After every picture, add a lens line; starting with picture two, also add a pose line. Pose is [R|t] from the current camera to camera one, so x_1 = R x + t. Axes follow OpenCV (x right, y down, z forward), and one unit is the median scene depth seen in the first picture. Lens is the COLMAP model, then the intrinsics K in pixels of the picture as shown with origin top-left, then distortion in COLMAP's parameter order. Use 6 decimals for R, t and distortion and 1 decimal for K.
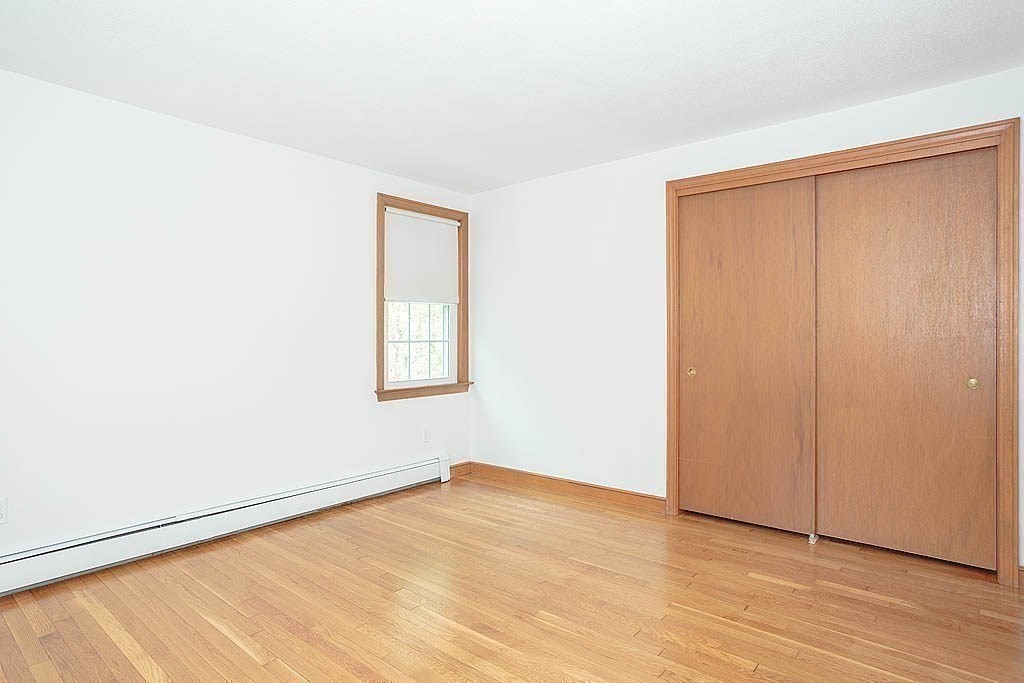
lens RADIAL K [[555.5, 0, 512.0], [0, 555.5, 341.5], [0, 0, 1]] dist [-0.034200, 0.019947]
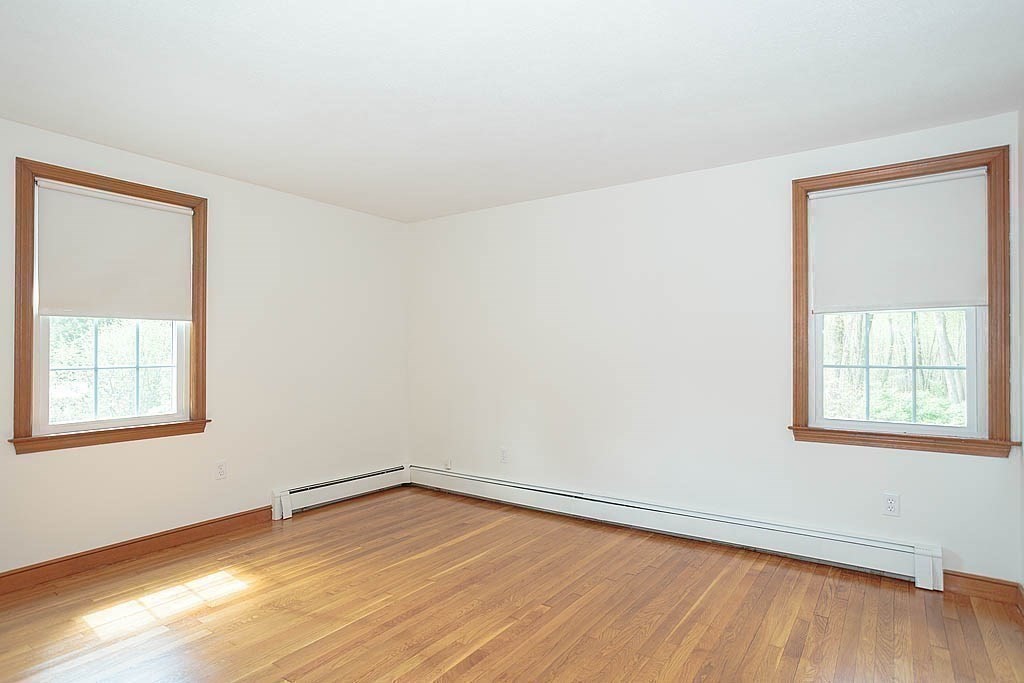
lens RADIAL K [[537.1, 0, 511.8], [0, 537.1, 350.2], [0, 0, 1]] dist [-0.033434, 0.014766]
pose [[0.088923, -0.004790, -0.996027, 0.566706], [-0.007819, 0.999954, -0.005507, -0.017625], [0.996008, 0.008278, 0.088881, 0.602079]]
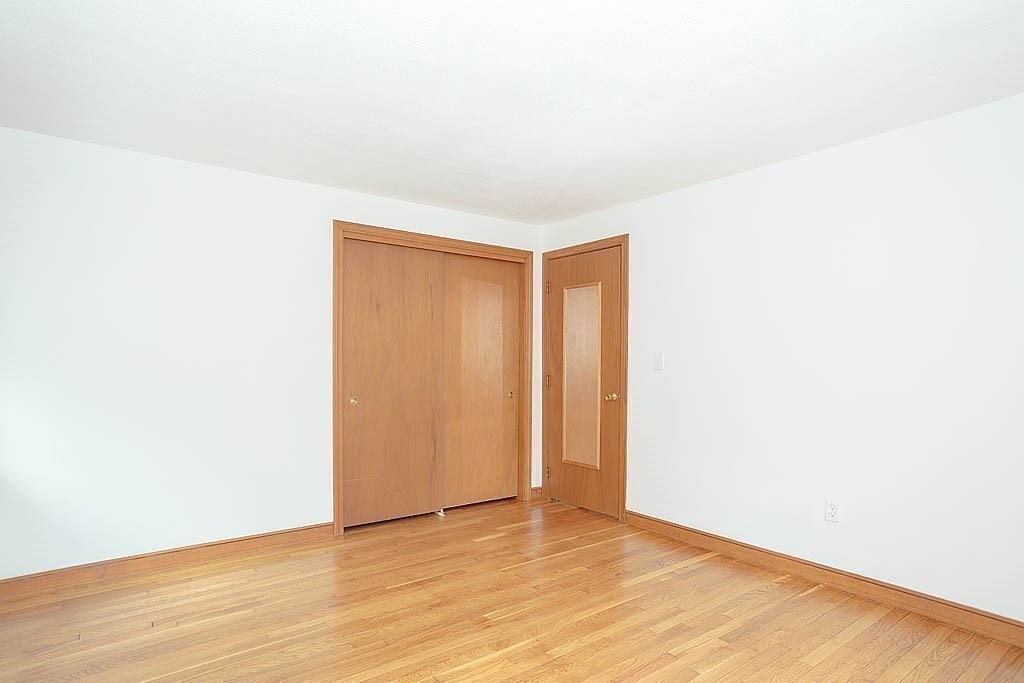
lens RADIAL K [[537.1, 0, 511.8], [0, 537.1, 350.2], [0, 0, 1]] dist [-0.033434, 0.014766]
pose [[0.228309, 0.027862, 0.973190, -0.661964], [-0.001515, 0.999599, -0.028262, -0.013144], [-0.973588, 0.004978, 0.228260, 0.458239]]
